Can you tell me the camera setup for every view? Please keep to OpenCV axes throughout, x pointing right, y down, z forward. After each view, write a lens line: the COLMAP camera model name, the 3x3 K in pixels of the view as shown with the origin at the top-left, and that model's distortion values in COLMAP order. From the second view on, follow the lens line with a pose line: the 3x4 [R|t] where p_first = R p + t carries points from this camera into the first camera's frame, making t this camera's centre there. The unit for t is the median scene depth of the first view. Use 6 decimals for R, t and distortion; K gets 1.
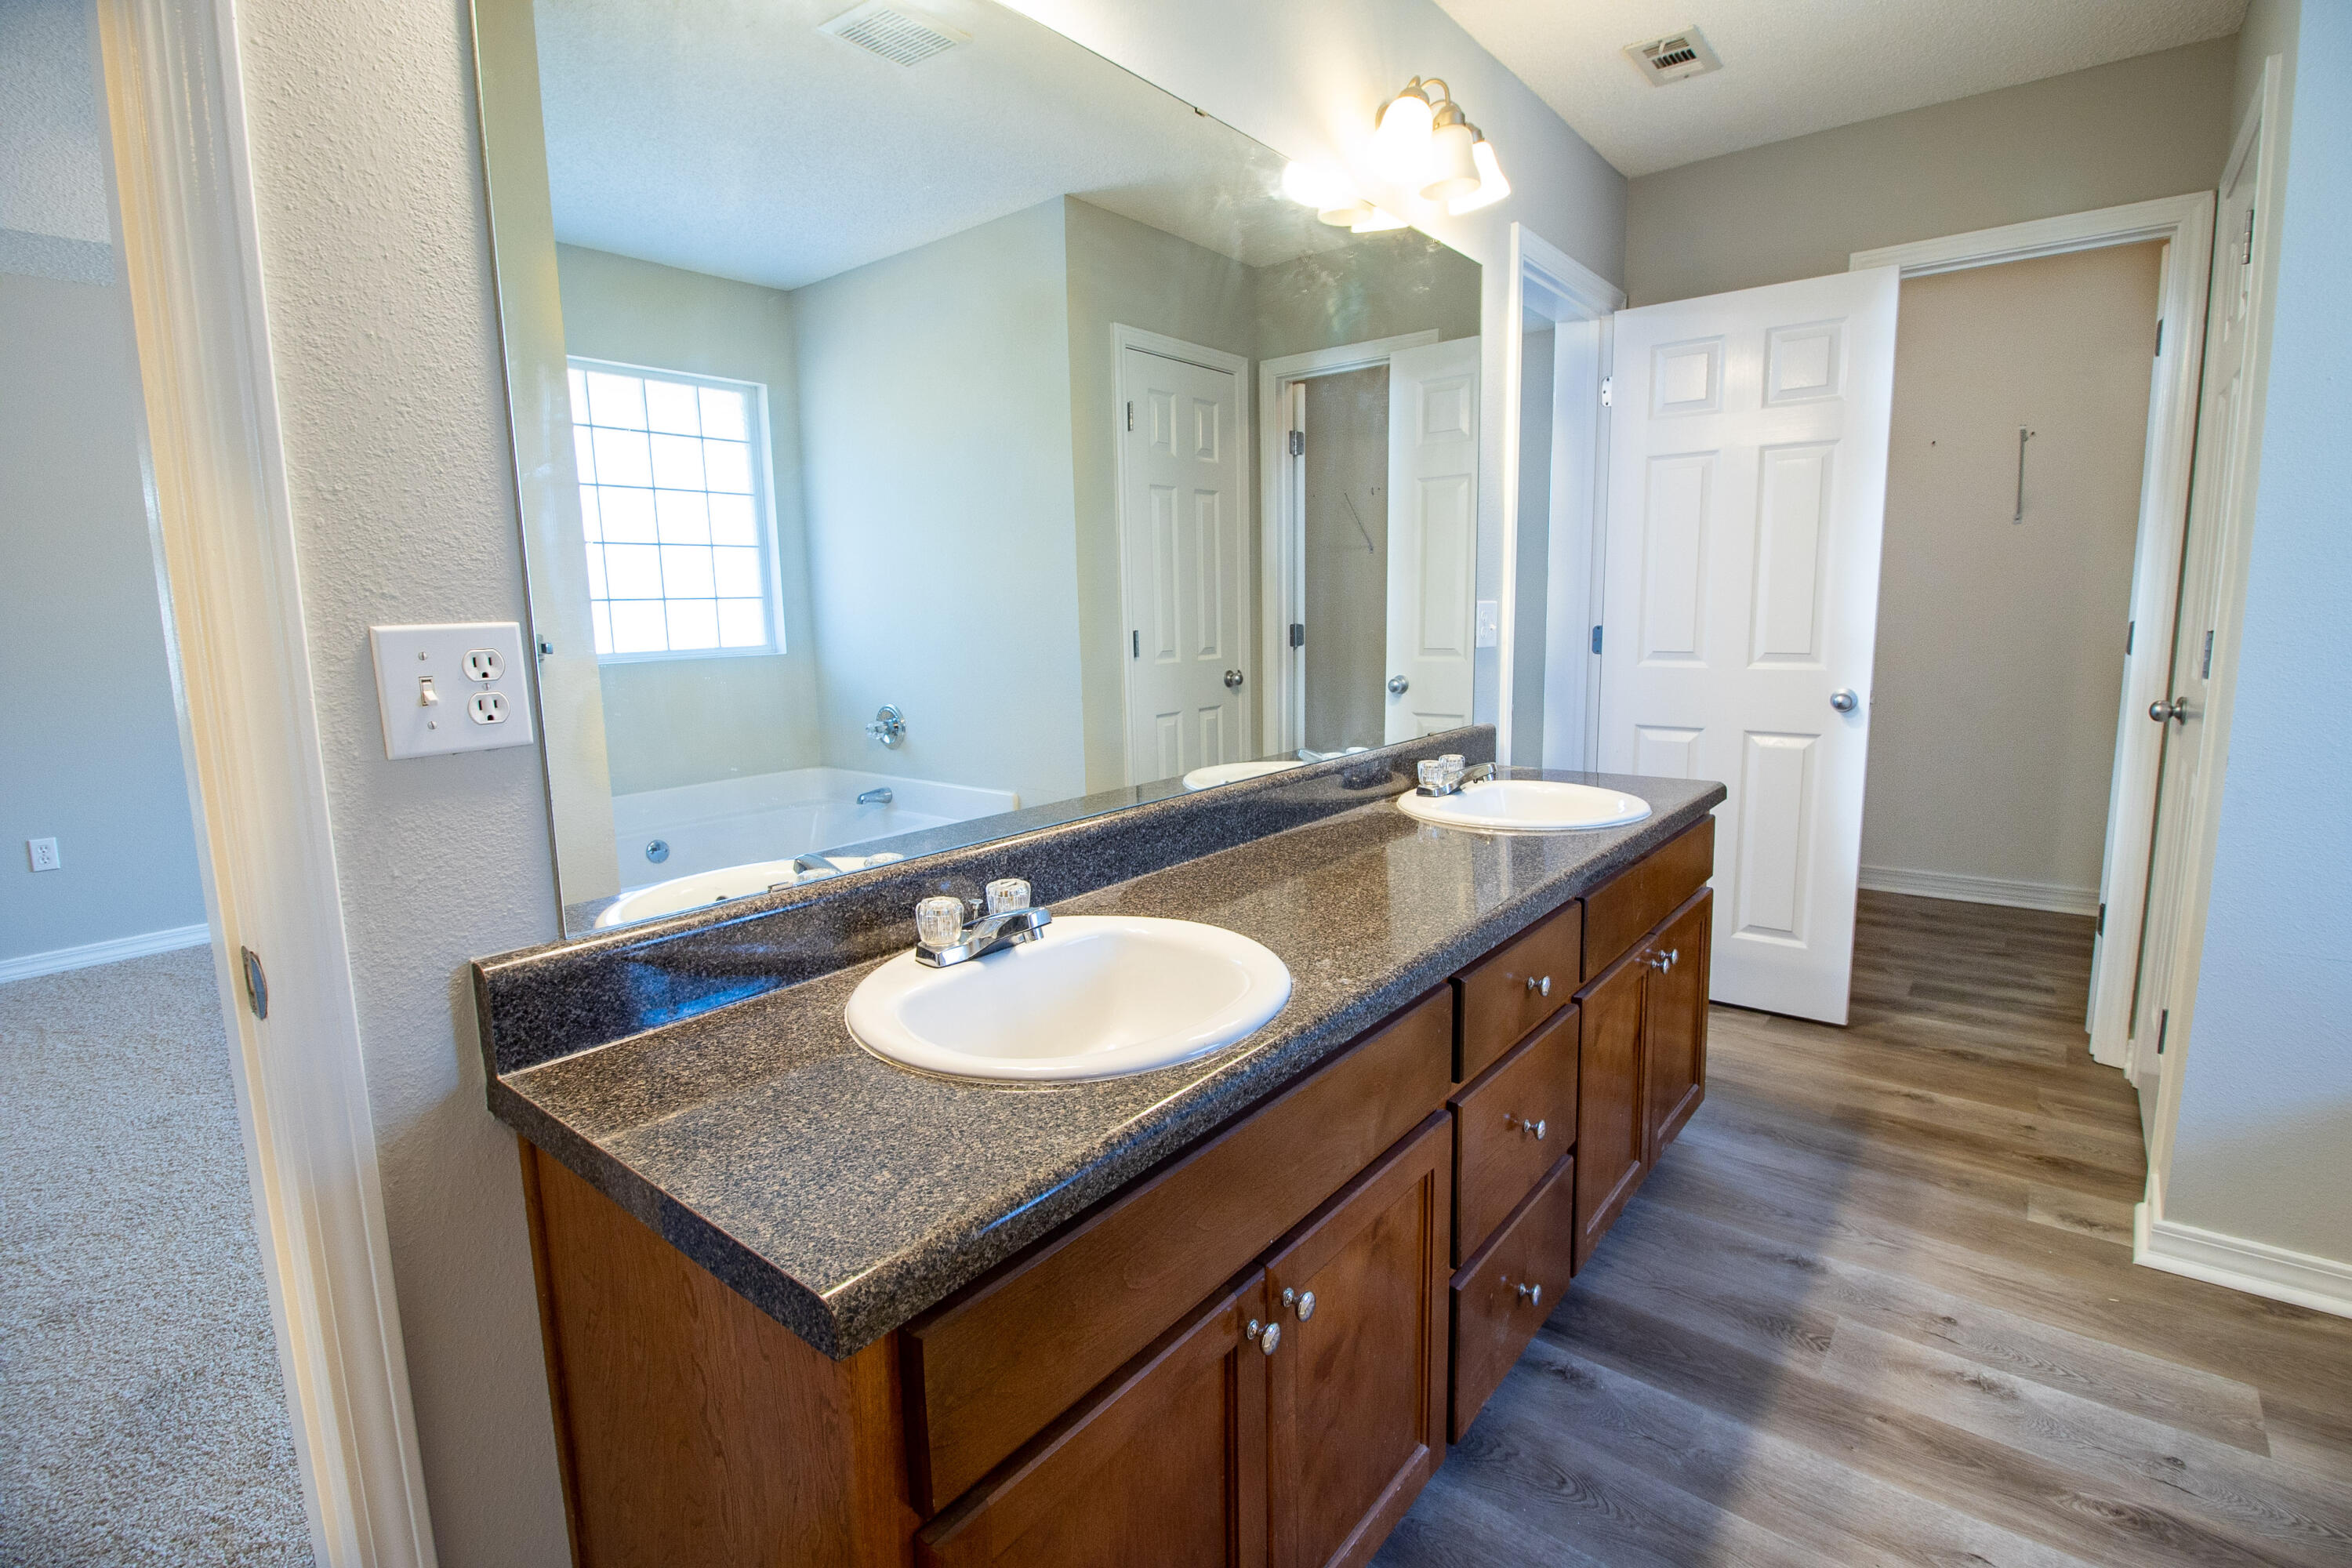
lens RADIAL K [[1082.1, 0, 1188.5], [0, 1082.1, 763.3], [0, 0, 1]] dist [0.000961, -0.013266]
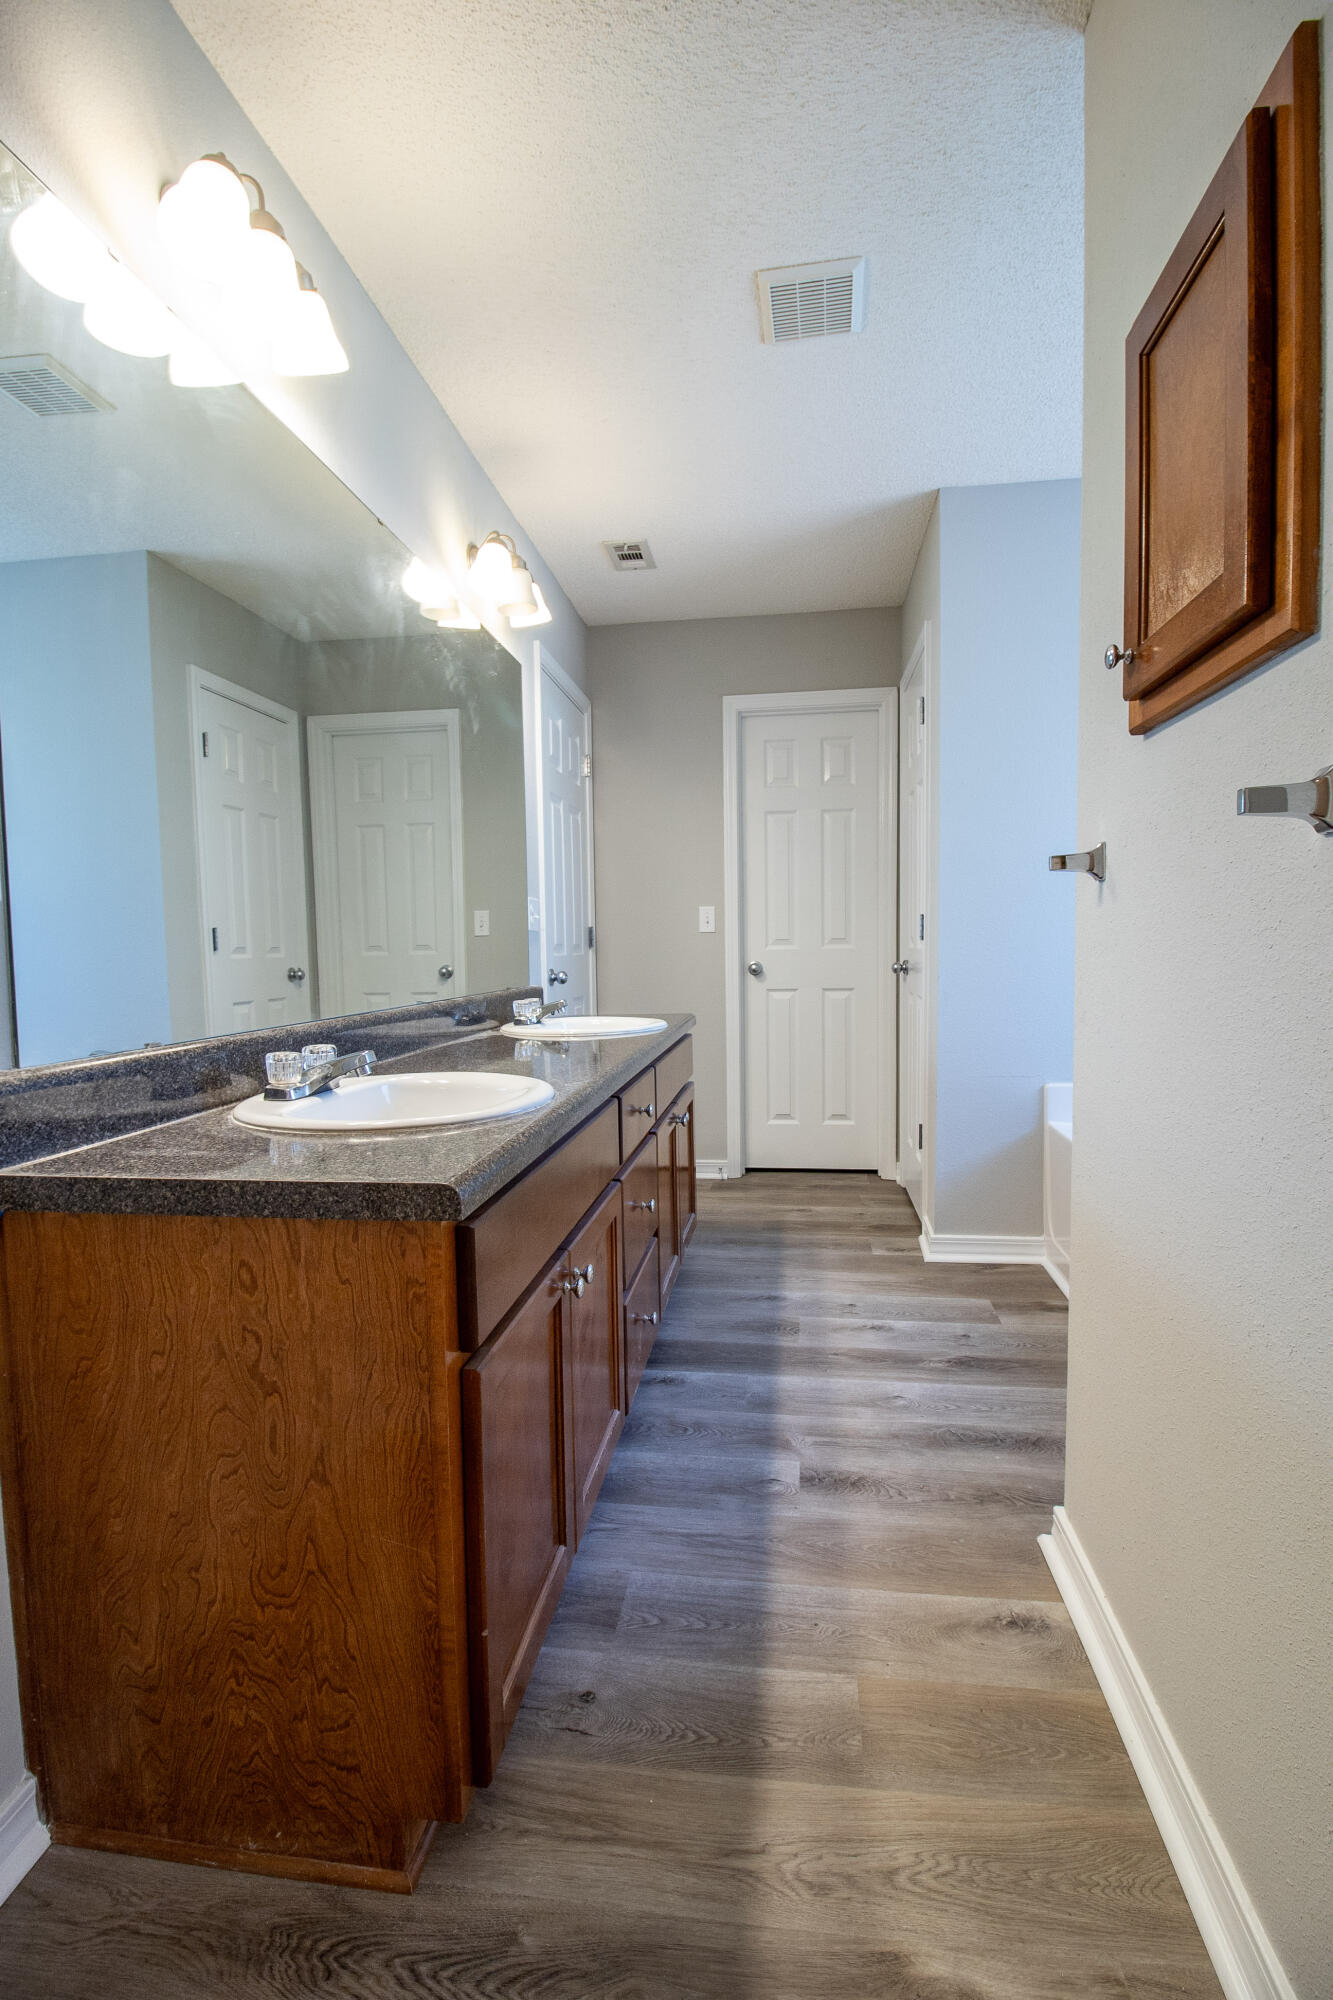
lens RADIAL K [[920.2, 0, 678.9], [0, 920.2, 1008.5], [0, 0, 1]] dist [0.000961, -0.013266]
pose [[0.852654, -0.030020, 0.521612, -0.243680], [0.075764, 0.994900, -0.066589, 0.111363], [-0.516953, 0.096297, 0.850580, -0.130337]]
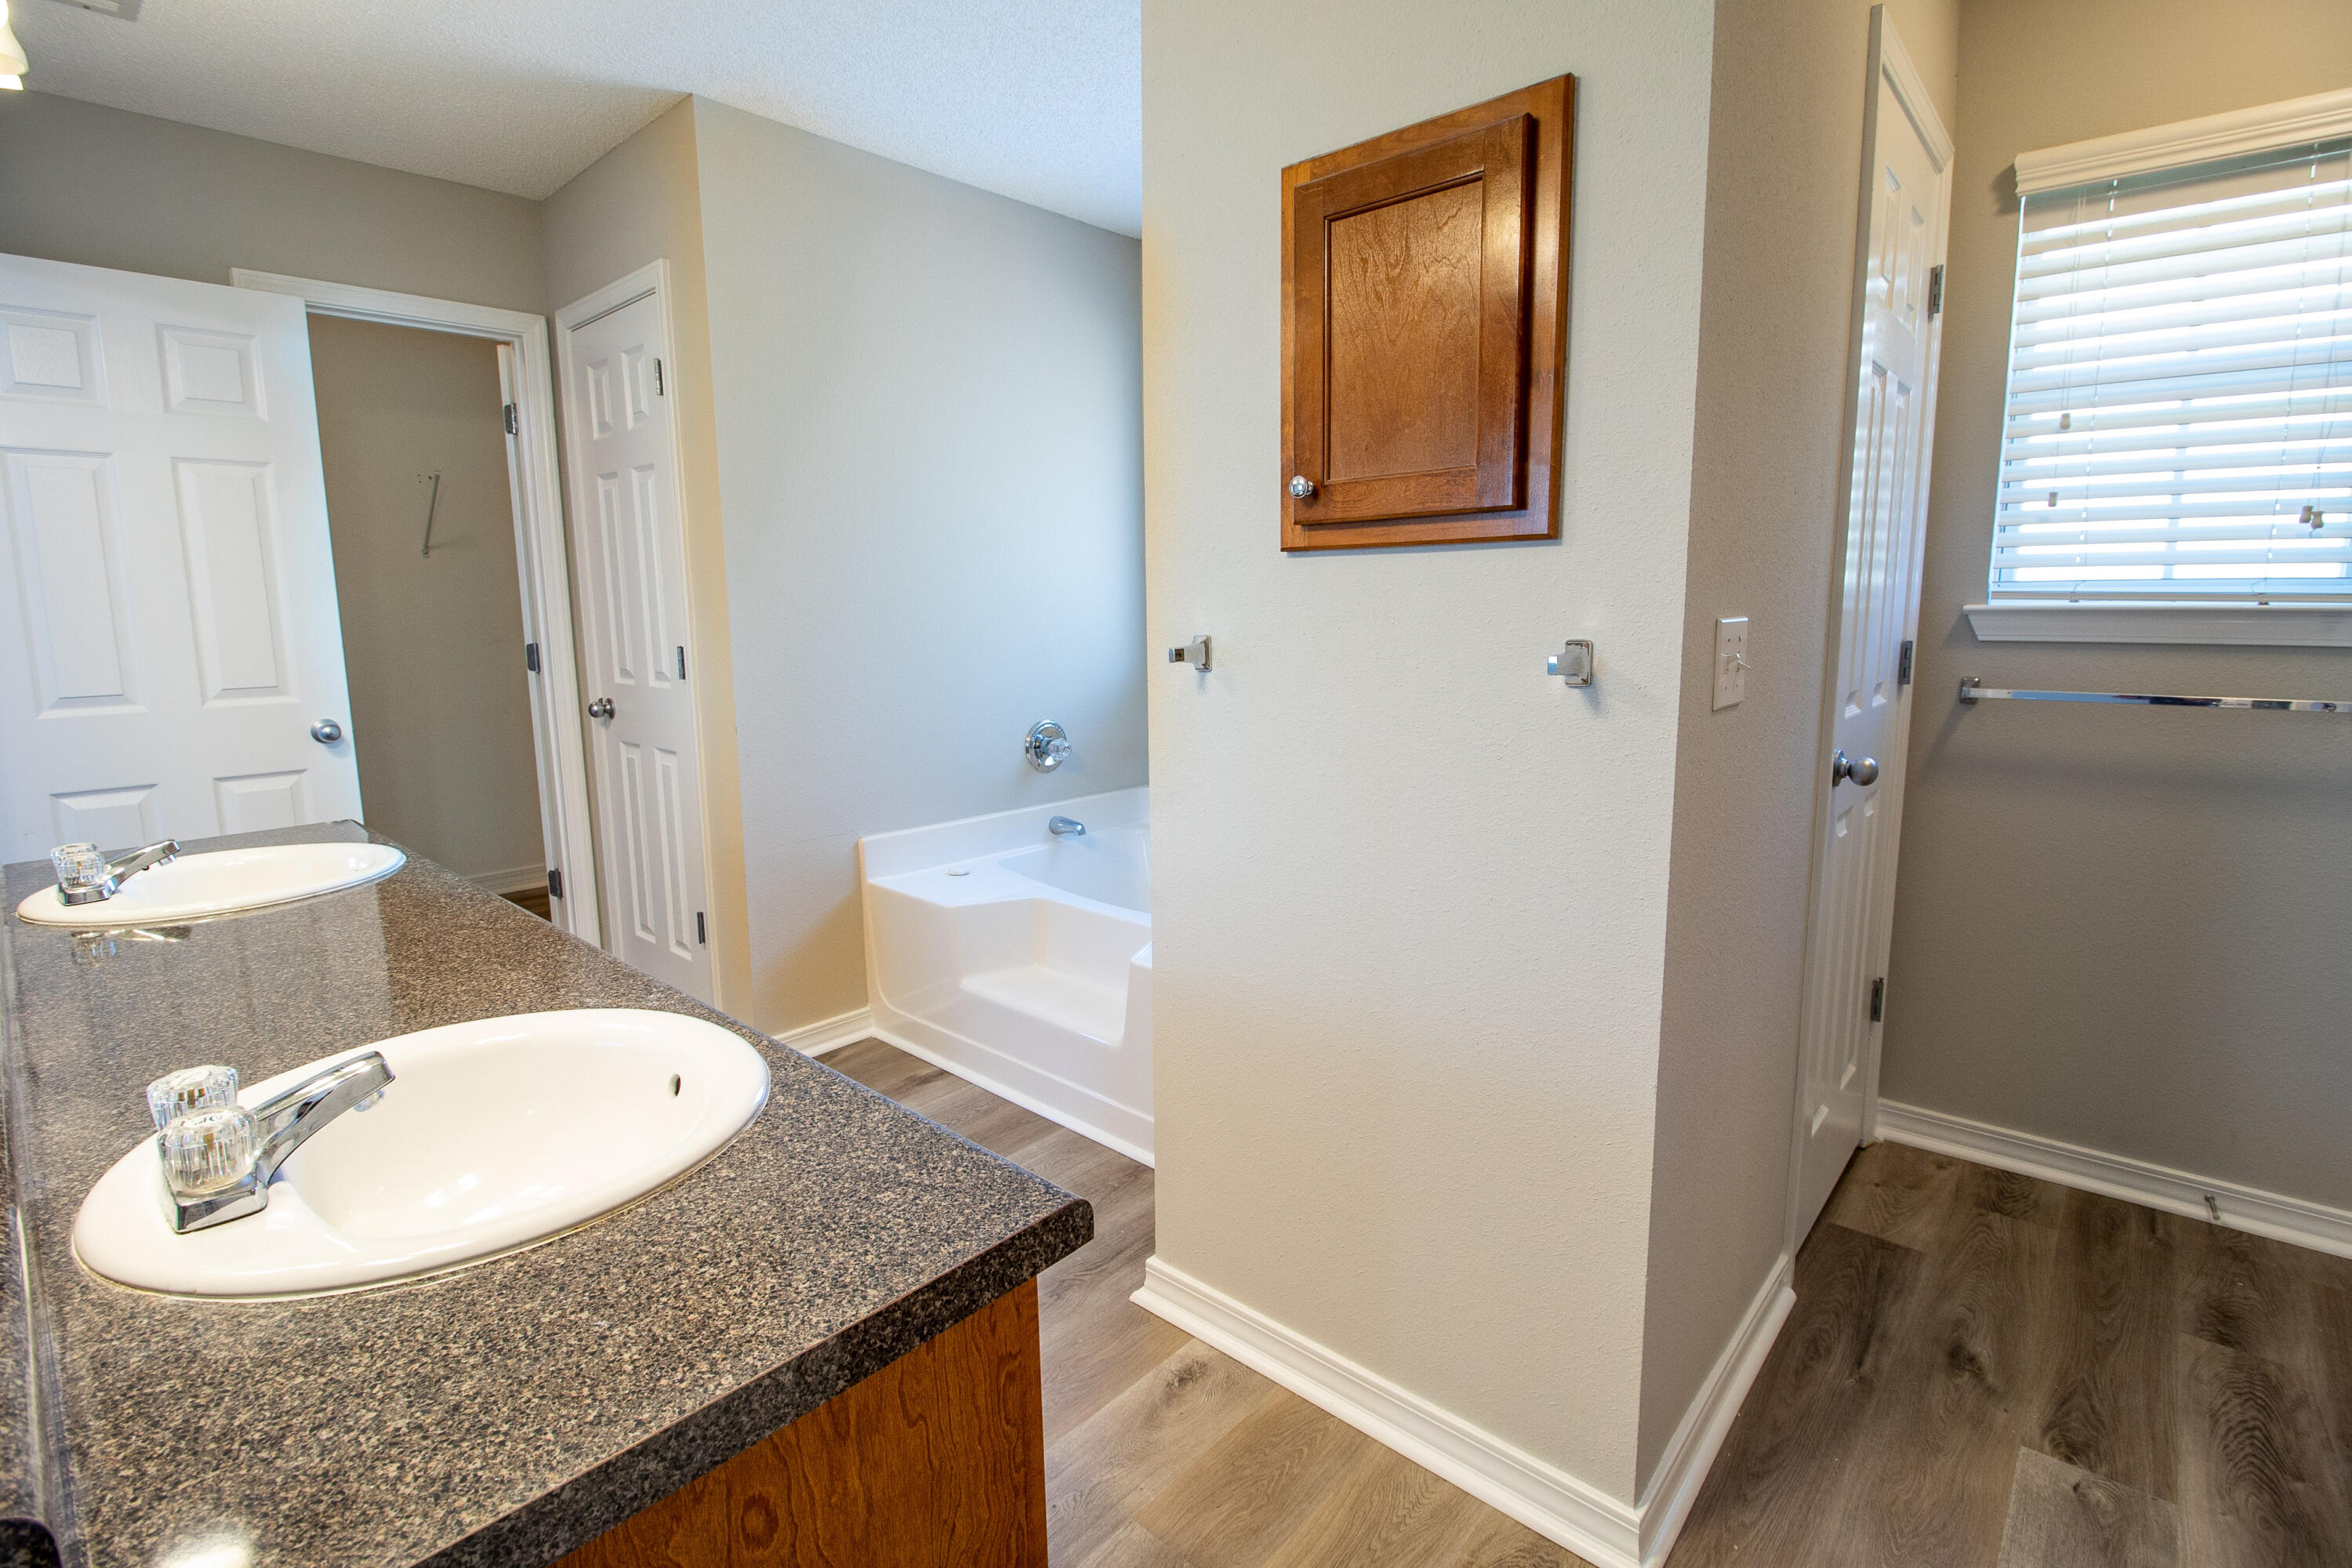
lens RADIAL K [[1082.1, 0, 1188.5], [0, 1082.1, 763.3], [0, 0, 1]] dist [0.000961, -0.013266]
pose [[0.052791, -0.126833, 0.990518, -0.465836], [0.155791, 0.980802, 0.117286, -0.031820], [-0.986378, 0.148122, 0.071537, 0.230780]]
